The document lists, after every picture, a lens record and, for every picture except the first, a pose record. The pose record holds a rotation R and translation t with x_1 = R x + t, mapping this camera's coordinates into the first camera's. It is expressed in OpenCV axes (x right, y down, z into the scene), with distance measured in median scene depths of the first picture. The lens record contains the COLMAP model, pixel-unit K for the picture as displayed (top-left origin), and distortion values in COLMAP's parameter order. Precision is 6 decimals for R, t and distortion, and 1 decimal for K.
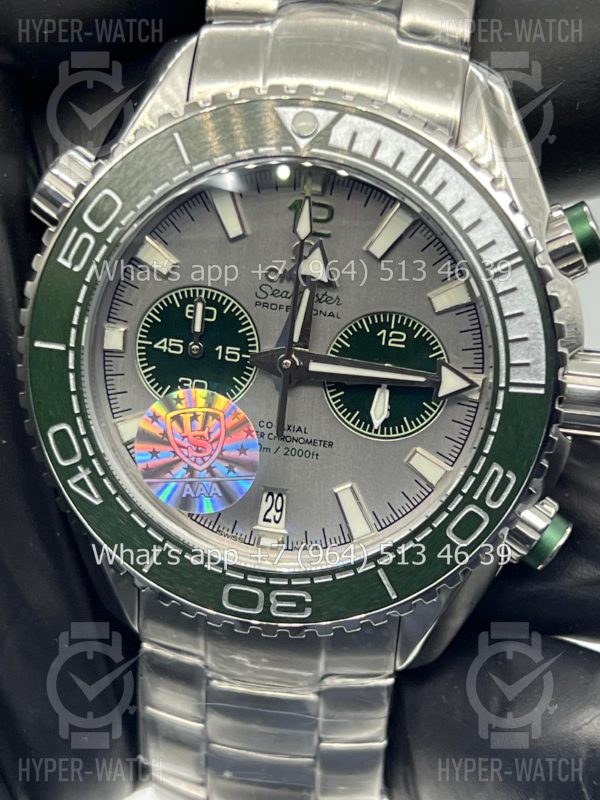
lens RADIAL K [[1773.5, 0, 300.0], [0, 1773.5, 400.0], [0, 0, 1]] dist [0.325407, 0.202310]
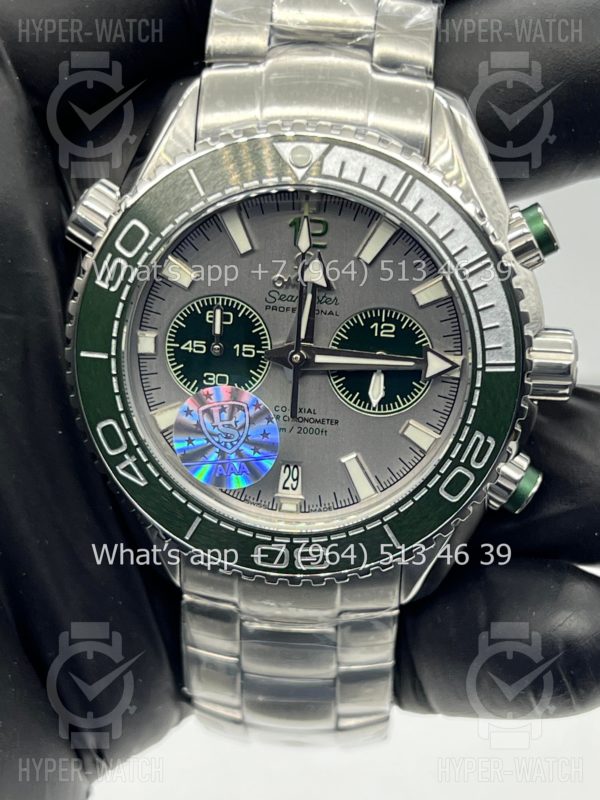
lens RADIAL K [[1773.5, 0, 300.0], [0, 1773.5, 400.0], [0, 0, 1]] dist [0.325407, 0.202310]
pose [[0.997318, -0.065593, 0.032480, -0.044830], [0.063303, 0.995735, 0.067110, -0.071050], [-0.036744, -0.064873, 0.997217, -0.177762]]
